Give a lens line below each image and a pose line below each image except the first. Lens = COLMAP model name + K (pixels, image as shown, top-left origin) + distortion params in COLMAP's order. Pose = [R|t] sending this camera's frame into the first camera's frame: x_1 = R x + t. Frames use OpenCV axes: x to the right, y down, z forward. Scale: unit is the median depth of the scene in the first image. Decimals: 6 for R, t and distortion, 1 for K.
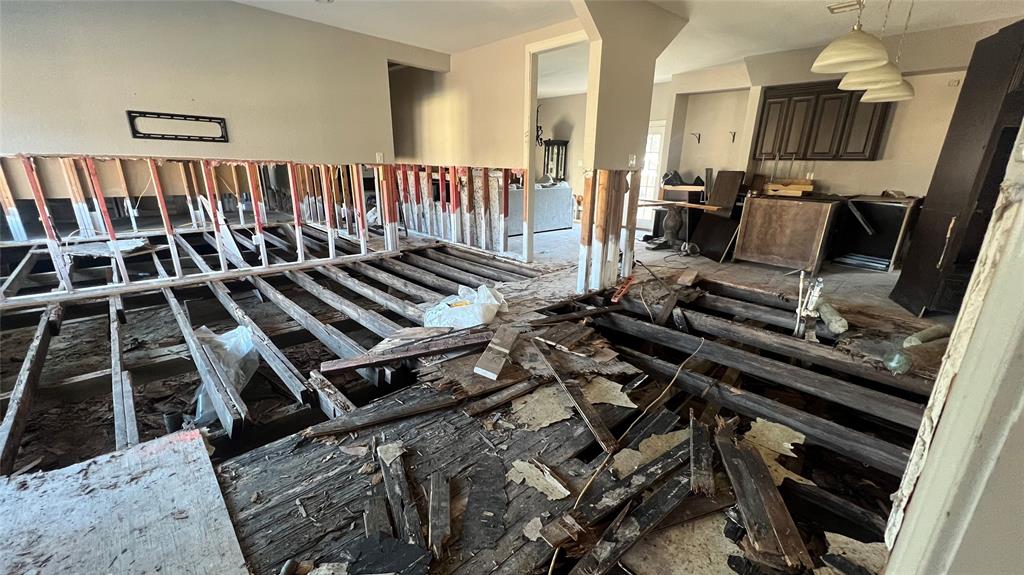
lens RADIAL K [[410.9, 0, 510.0], [0, 410.9, 291.3], [0, 0, 1]] dist [0.001199, 0.000257]
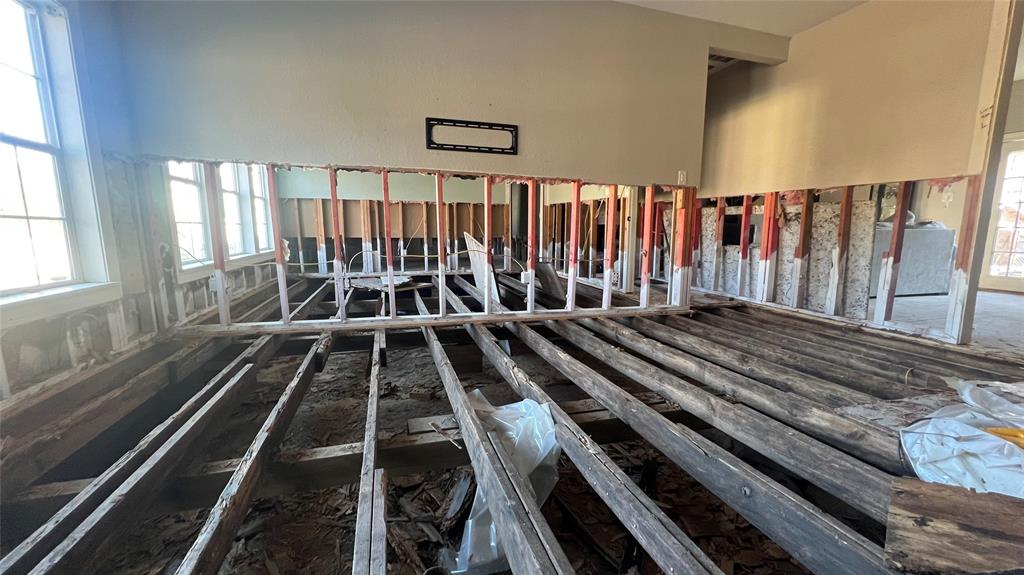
lens RADIAL K [[410.9, 0, 511.1], [0, 410.9, 290.9], [0, 0, 1]] dist [0.001199, 0.000257]
pose [[0.896027, 0.055485, -0.440520, -0.311865], [-0.123998, 0.983955, -0.128282, 0.005327], [0.426334, 0.169568, 0.888530, 0.310611]]
